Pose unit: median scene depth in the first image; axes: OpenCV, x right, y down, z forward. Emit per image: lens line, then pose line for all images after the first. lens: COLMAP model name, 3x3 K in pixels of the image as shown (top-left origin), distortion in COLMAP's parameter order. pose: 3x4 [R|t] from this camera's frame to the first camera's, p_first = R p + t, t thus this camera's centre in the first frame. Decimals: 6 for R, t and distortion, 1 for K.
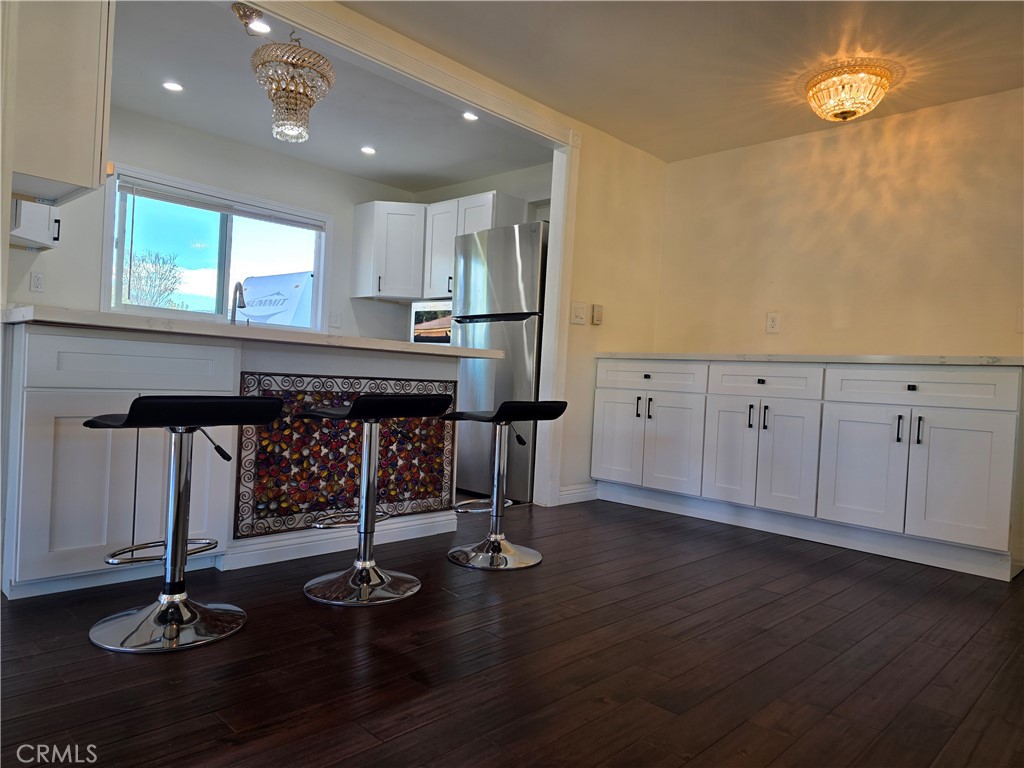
lens RADIAL K [[686.8, 0, 515.6], [0, 686.8, 381.6], [0, 0, 1]] dist [0.040763, -0.015369]
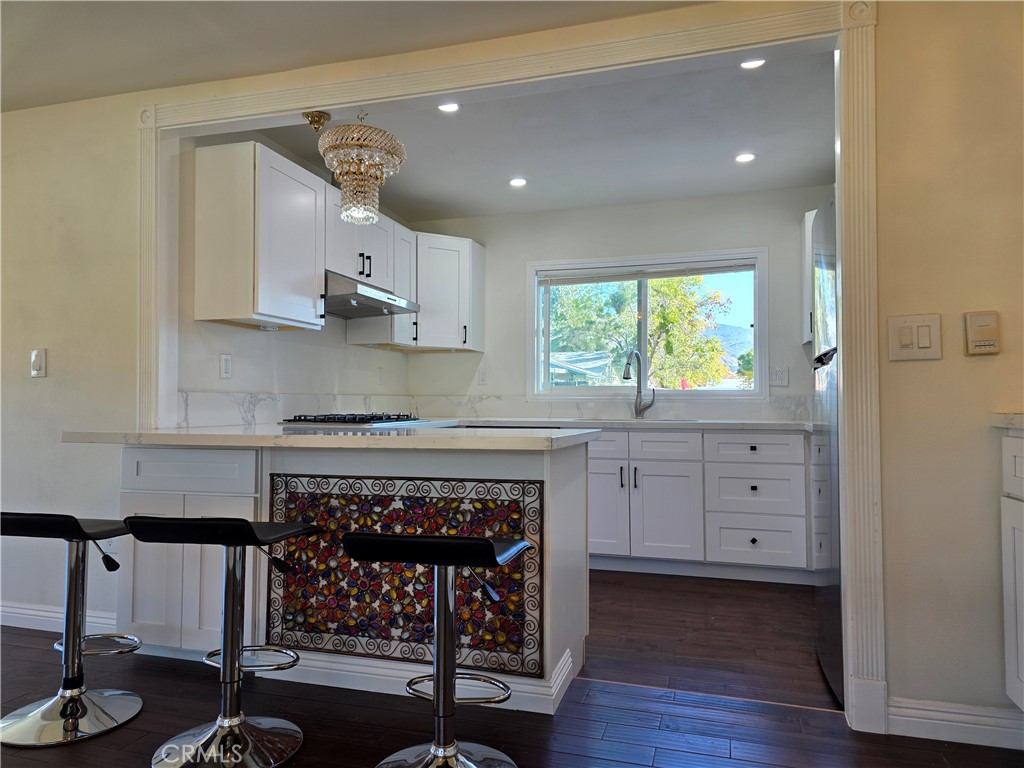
lens RADIAL K [[686.8, 0, 510.4], [0, 686.8, 378.0], [0, 0, 1]] dist [0.040763, -0.015369]
pose [[0.446132, -0.093767, -0.890041, 0.603776], [0.020729, 0.995312, -0.094467, -0.046101], [0.894727, 0.023695, 0.445985, 0.791570]]
